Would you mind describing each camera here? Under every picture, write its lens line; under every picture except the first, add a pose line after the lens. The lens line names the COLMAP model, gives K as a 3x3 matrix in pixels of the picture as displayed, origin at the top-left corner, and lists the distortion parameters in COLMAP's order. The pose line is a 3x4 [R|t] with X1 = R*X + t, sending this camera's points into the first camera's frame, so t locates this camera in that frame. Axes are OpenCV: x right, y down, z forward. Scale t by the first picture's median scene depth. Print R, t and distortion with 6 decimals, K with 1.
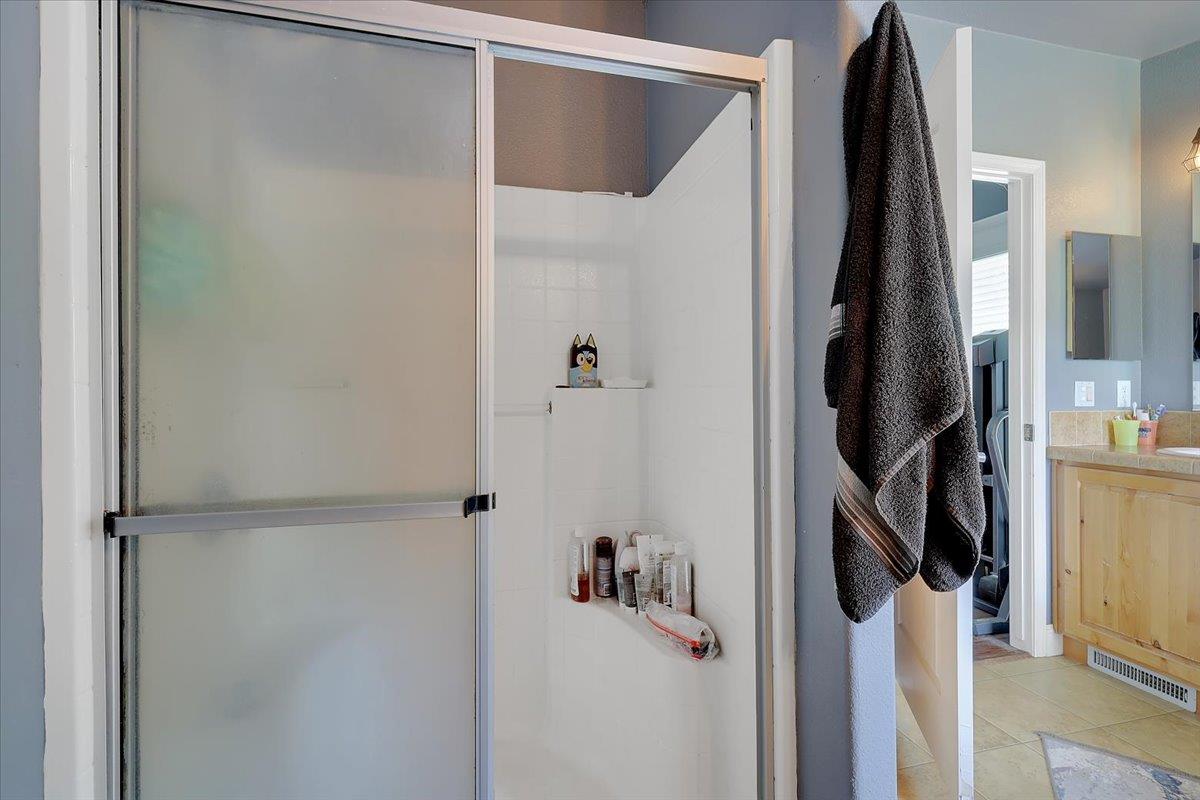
lens RADIAL K [[525.3, 0, 600.6], [0, 525.3, 399.1], [0, 0, 1]] dist [0.000832, 0.000089]
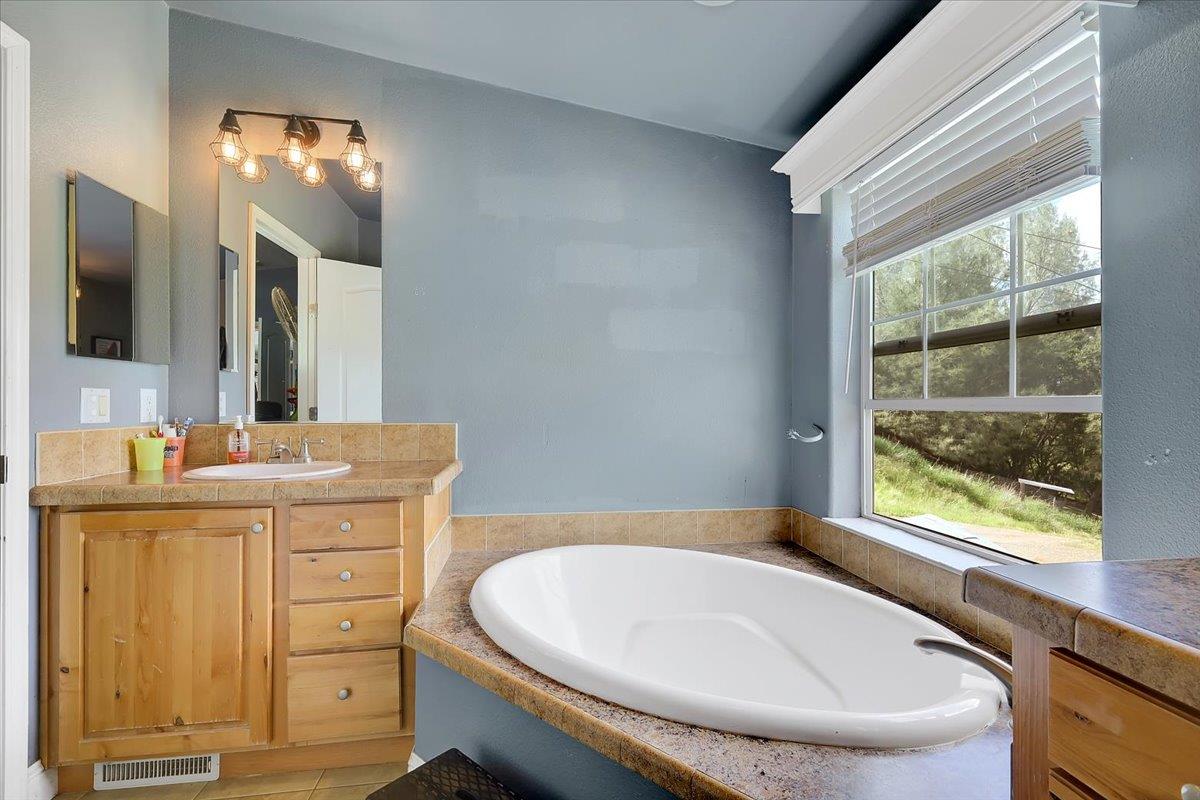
lens RADIAL K [[525.3, 0, 600.6], [0, 525.3, 399.1], [0, 0, 1]] dist [0.000832, 0.000089]
pose [[0.104413, 0.009488, 0.994489, 0.281011], [0.003923, 0.999943, -0.009952, -0.009163], [-0.994526, 0.004941, 0.104370, 0.239841]]
